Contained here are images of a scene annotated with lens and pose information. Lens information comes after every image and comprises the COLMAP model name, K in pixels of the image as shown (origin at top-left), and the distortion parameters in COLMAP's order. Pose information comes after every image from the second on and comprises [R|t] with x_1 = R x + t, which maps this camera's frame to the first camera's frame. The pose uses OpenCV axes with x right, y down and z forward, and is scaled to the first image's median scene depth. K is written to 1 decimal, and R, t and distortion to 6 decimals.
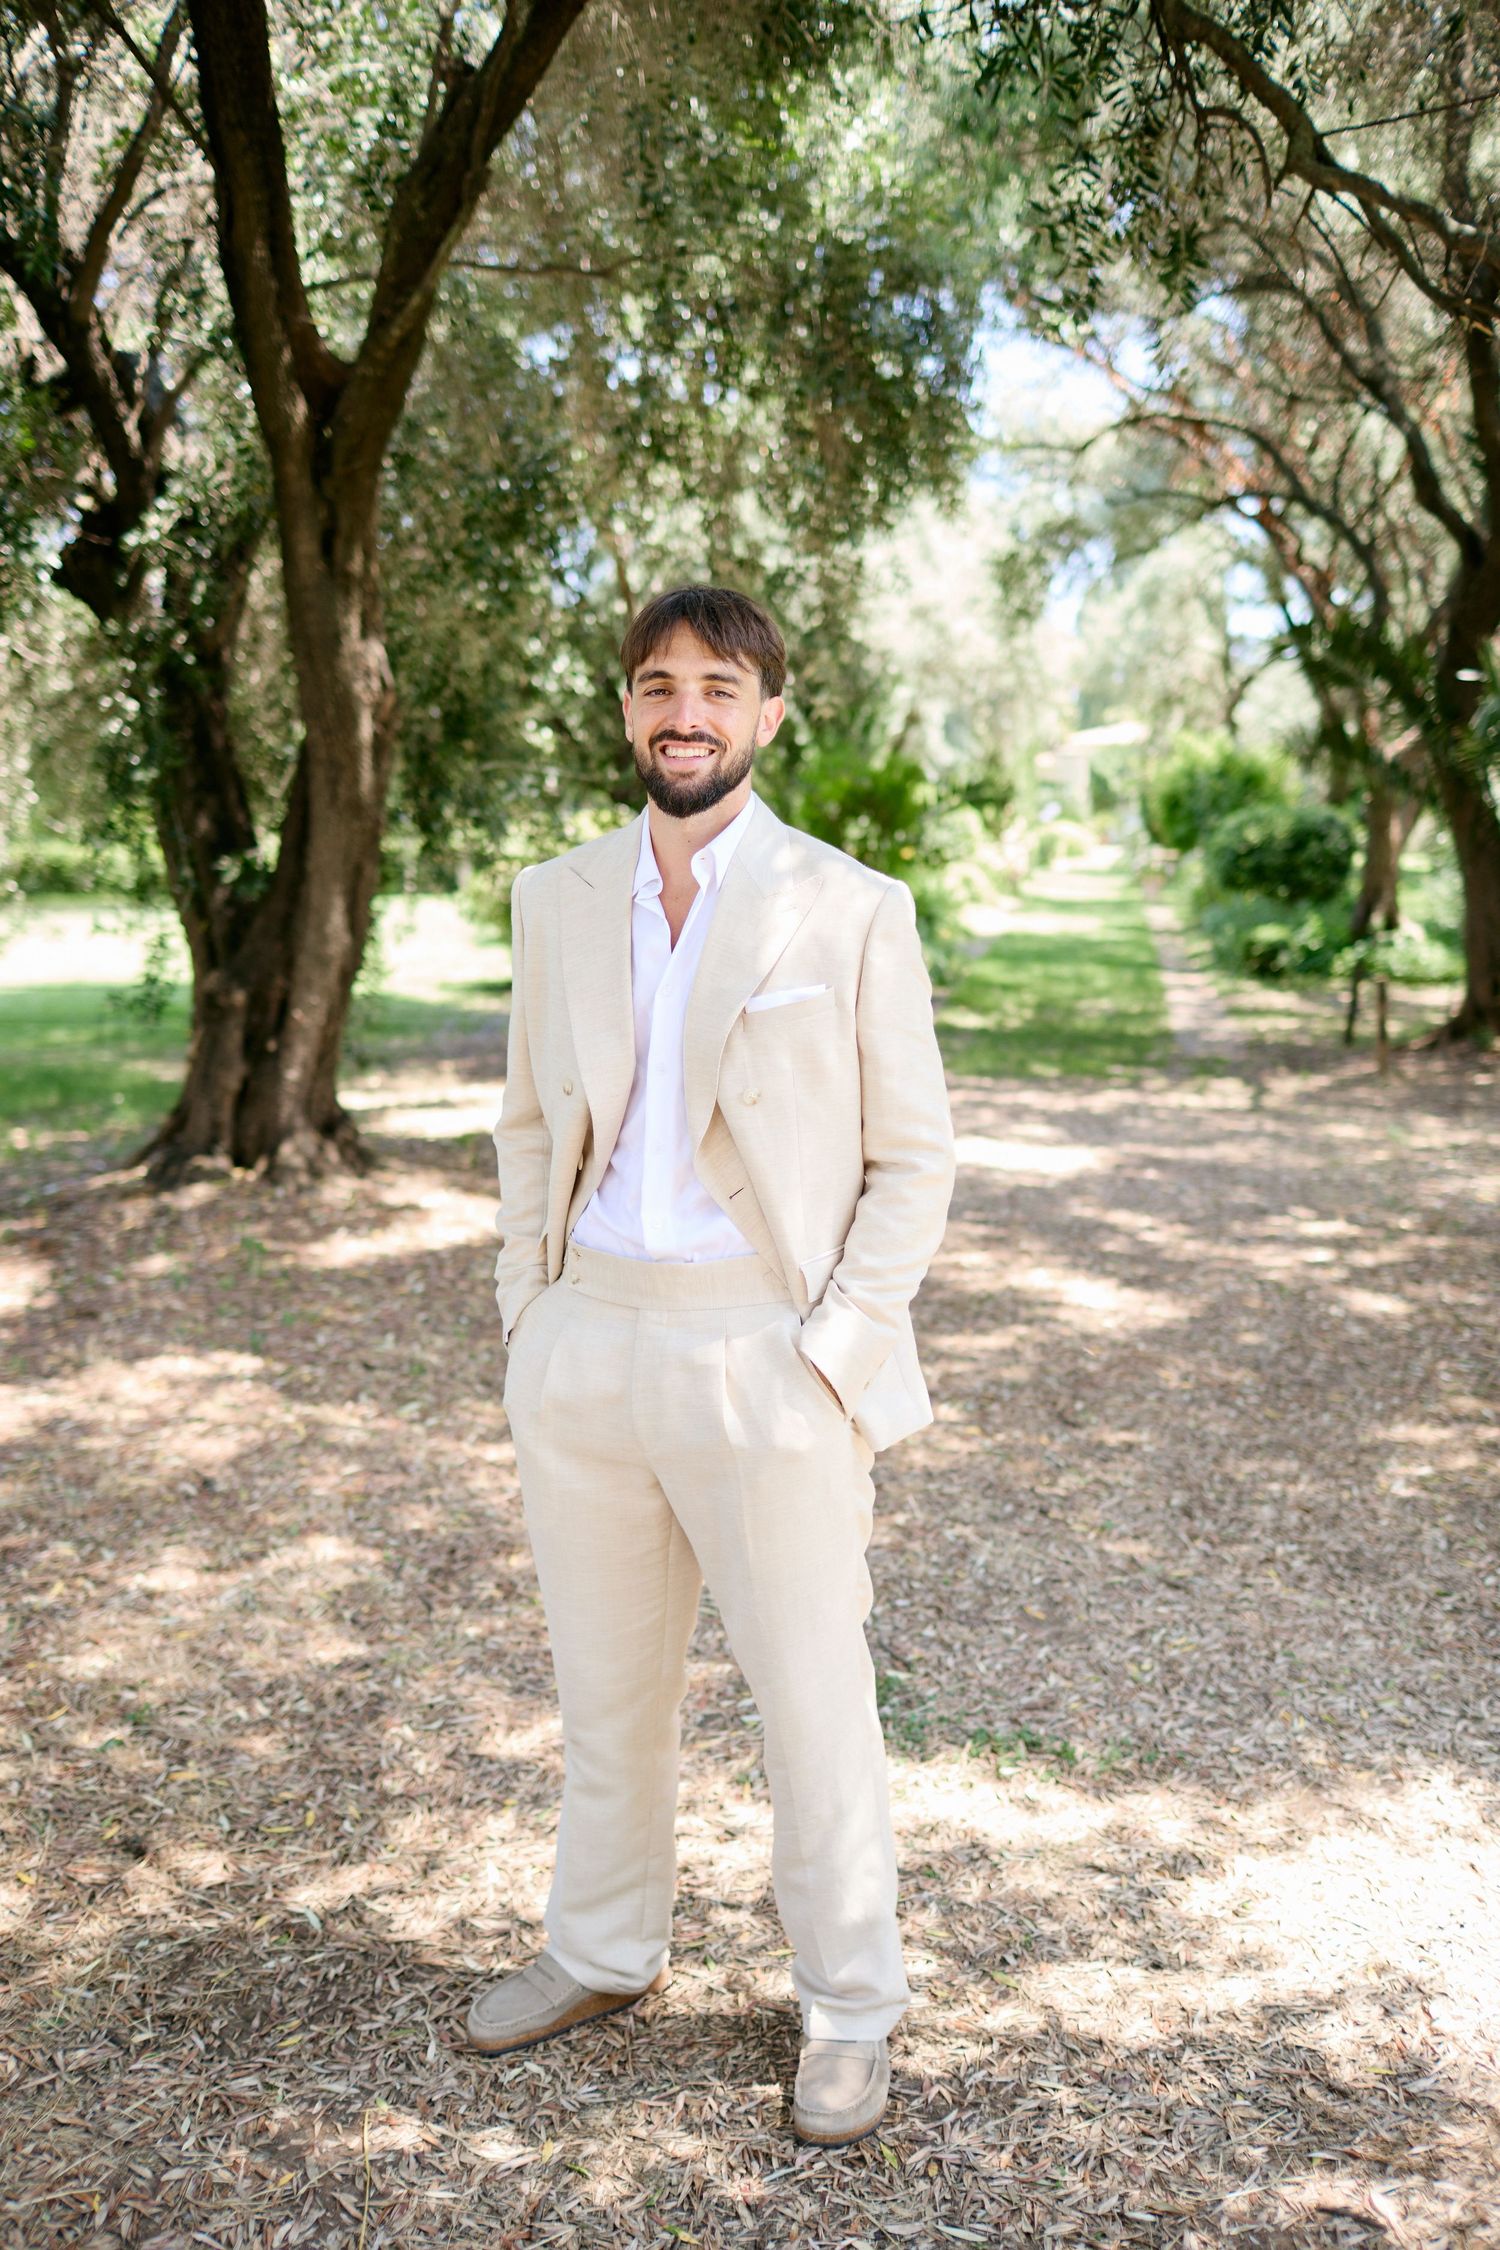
lens RADIAL K [[2317.6, 0, 665.2], [0, 2317.6, 1125.7], [0, 0, 1]] dist [-0.095167, 0.108225]
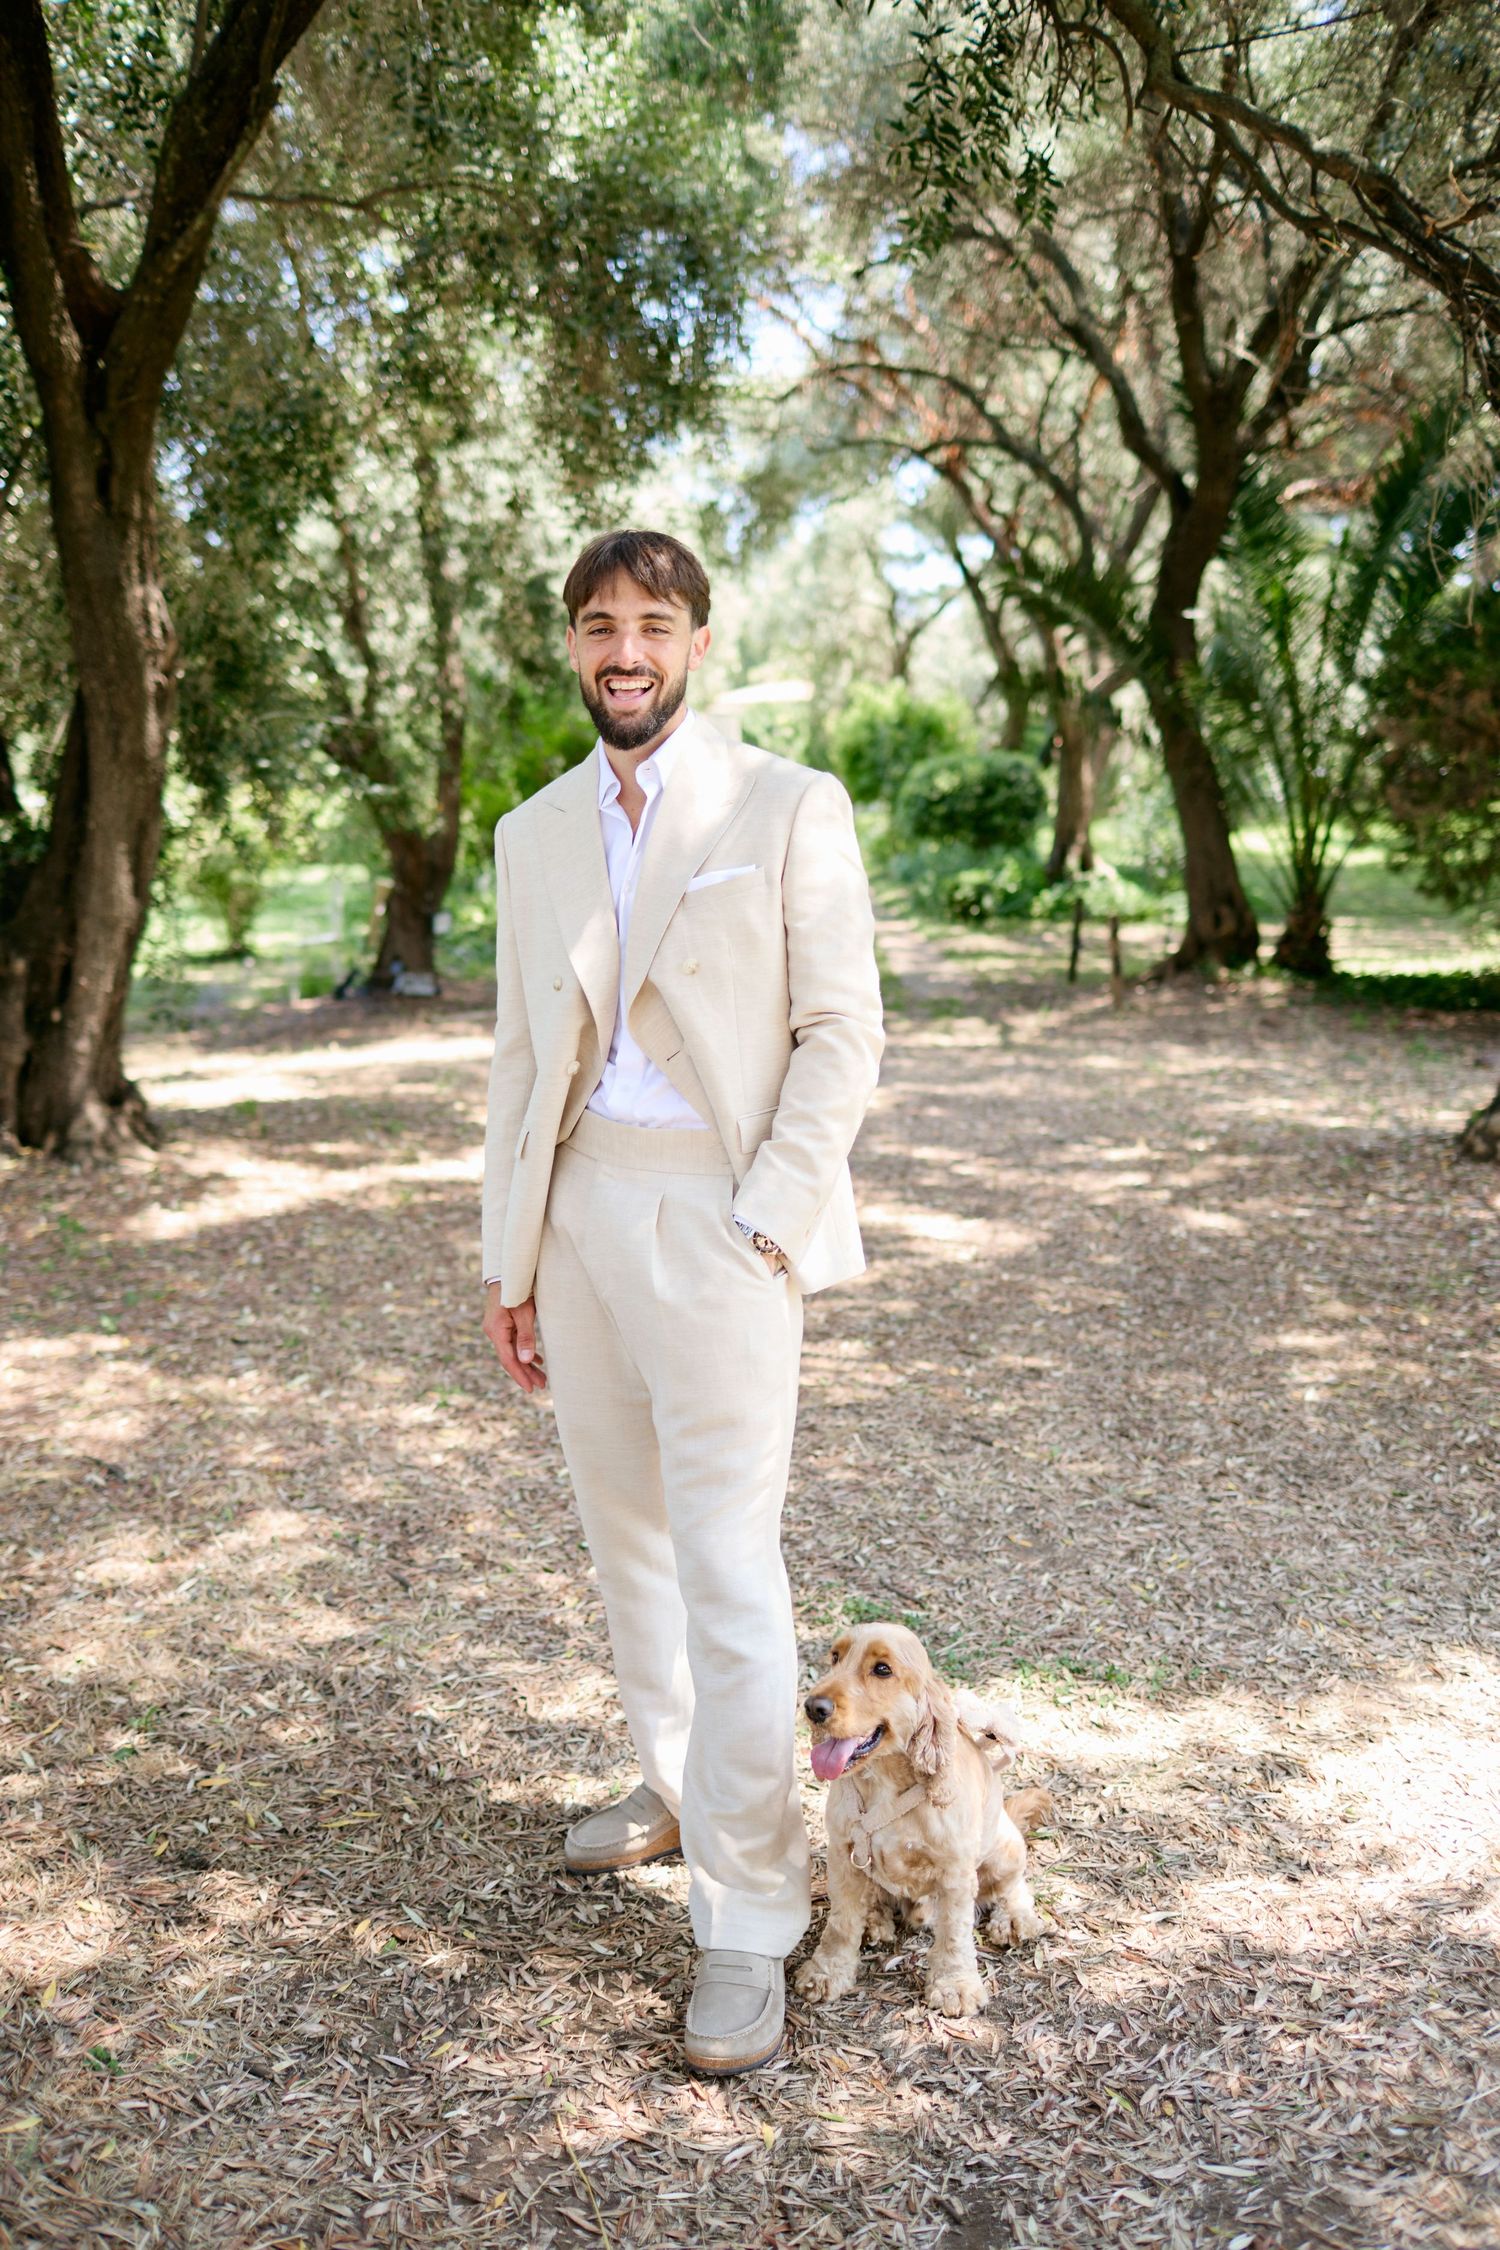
lens RADIAL K [[2317.6, 0, 665.2], [0, 2317.6, 1125.7], [0, 0, 1]] dist [-0.095167, 0.108225]
pose [[0.987162, -0.047302, 0.152560, -0.077437], [0.045271, 0.998834, 0.016762, 0.006349], [-0.153175, -0.009640, 0.988152, 0.030580]]
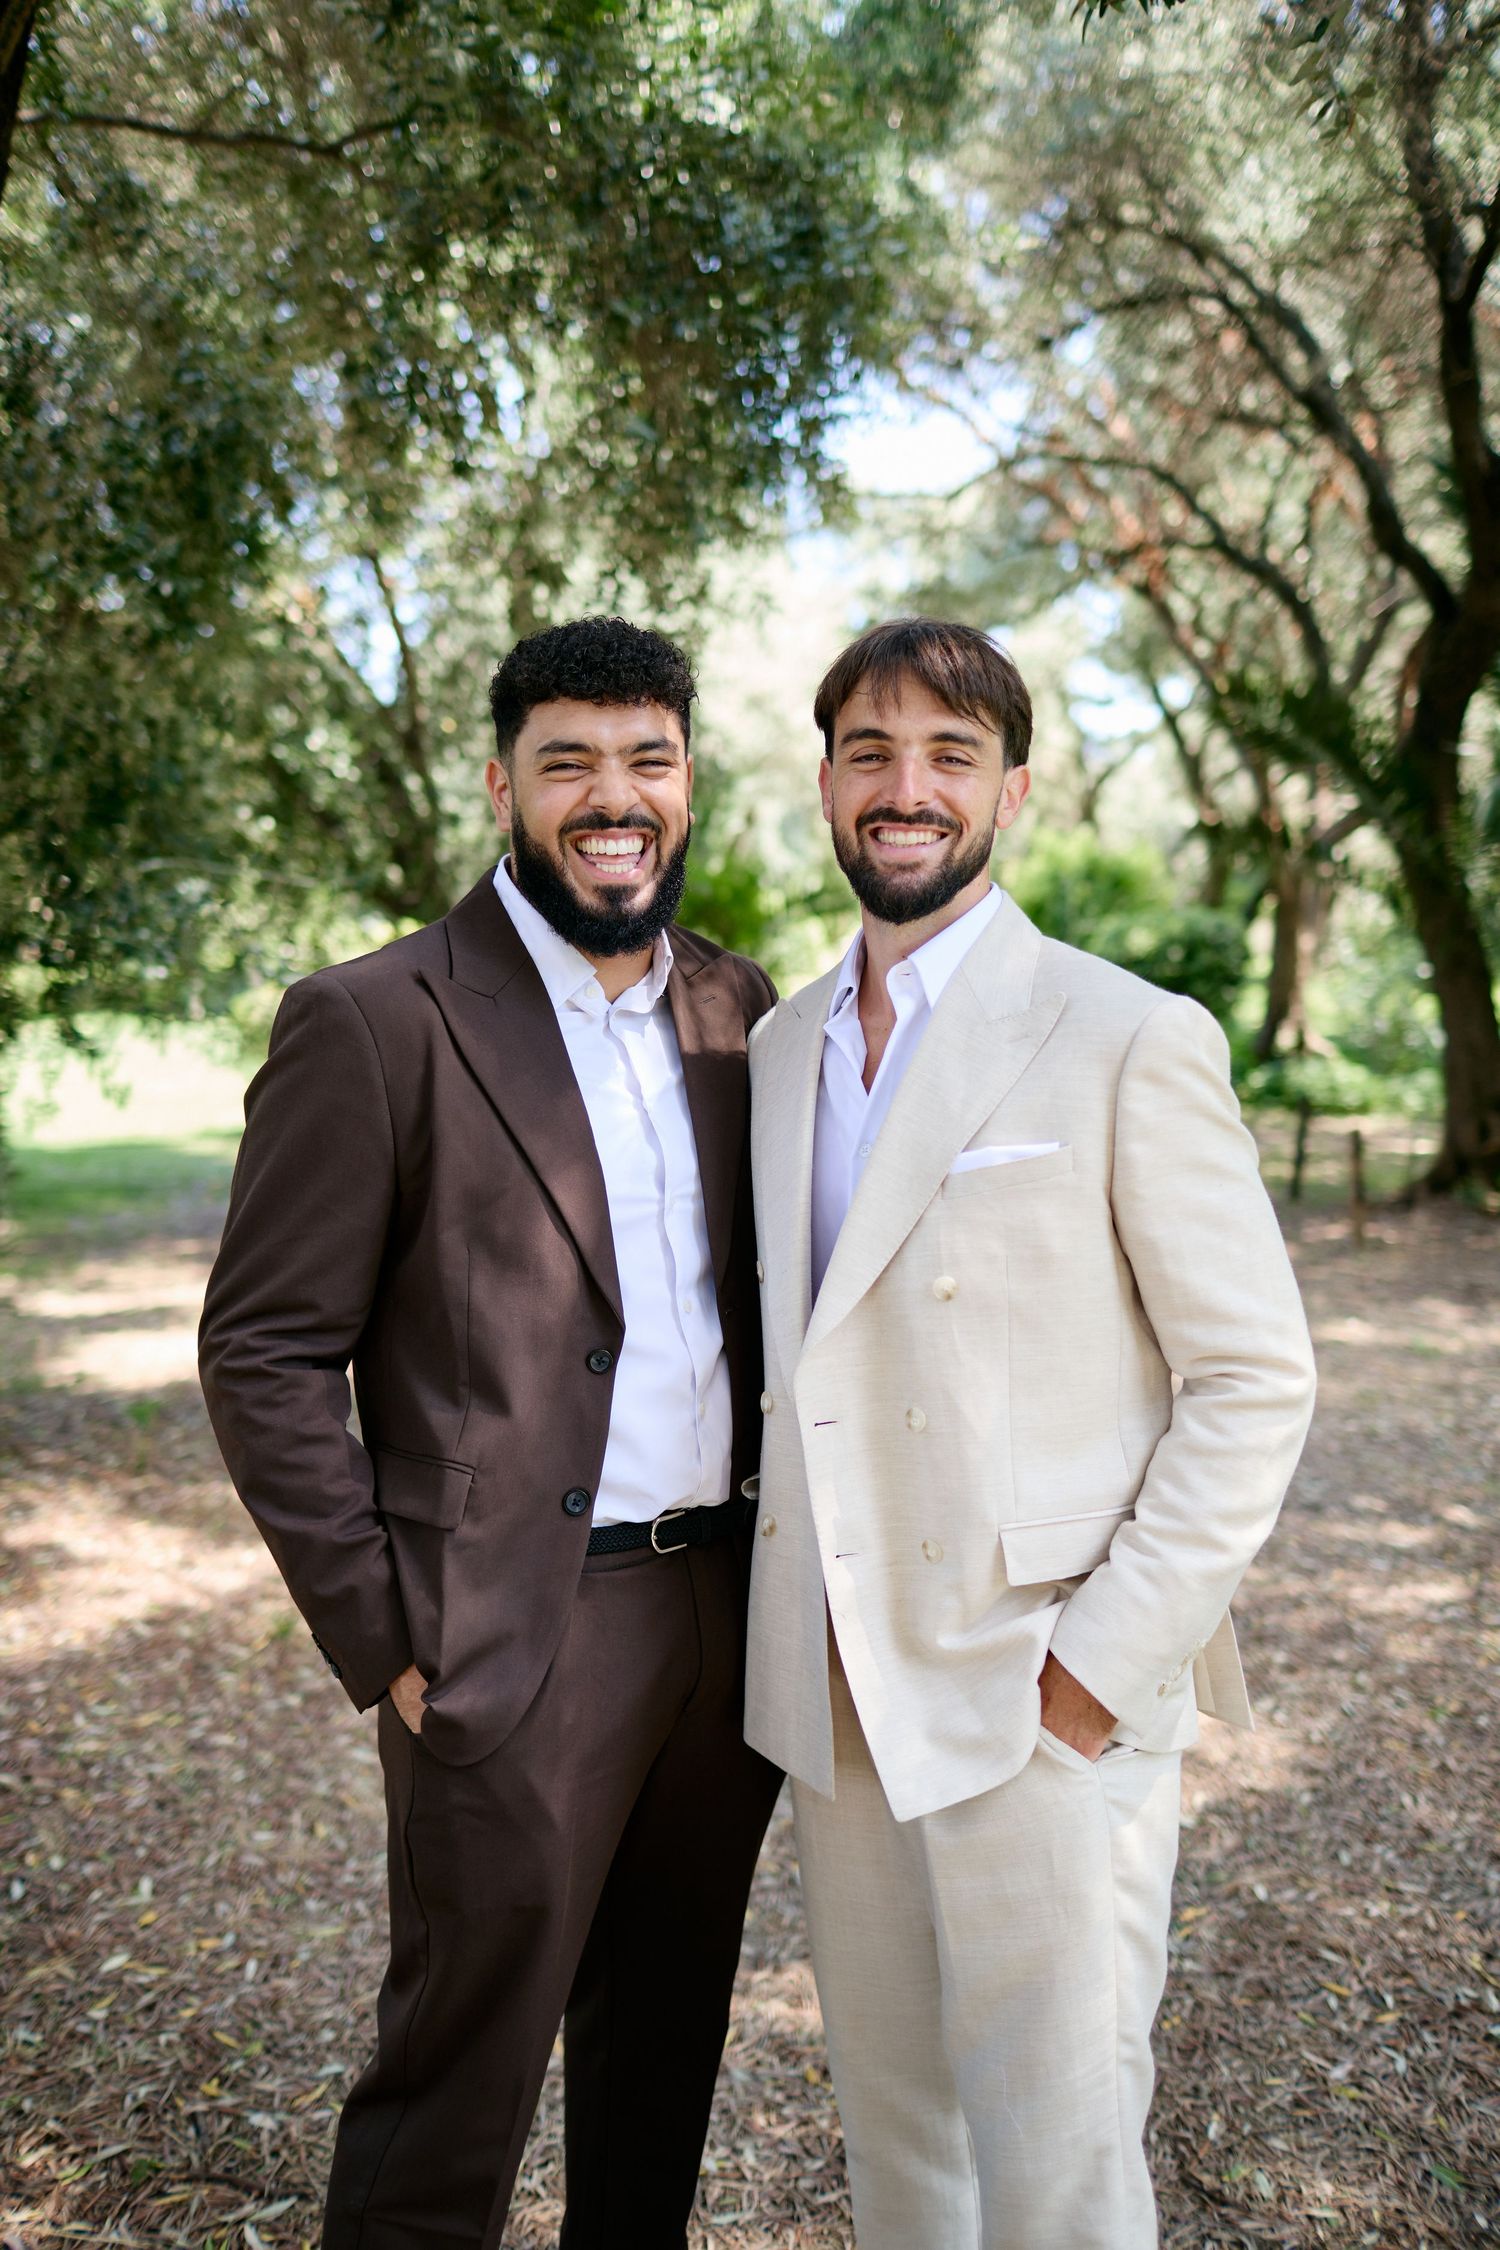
lens RADIAL K [[2267.5, 0, 753.2], [0, 2267.5, 1080.2], [0, 0, 1]] dist [-0.045960, 0.025067]
pose [[0.993480, -0.016945, 0.112738, 0.018908], [0.024216, 0.997692, -0.063441, -0.058565], [-0.111403, 0.065757, 0.991597, 0.402901]]
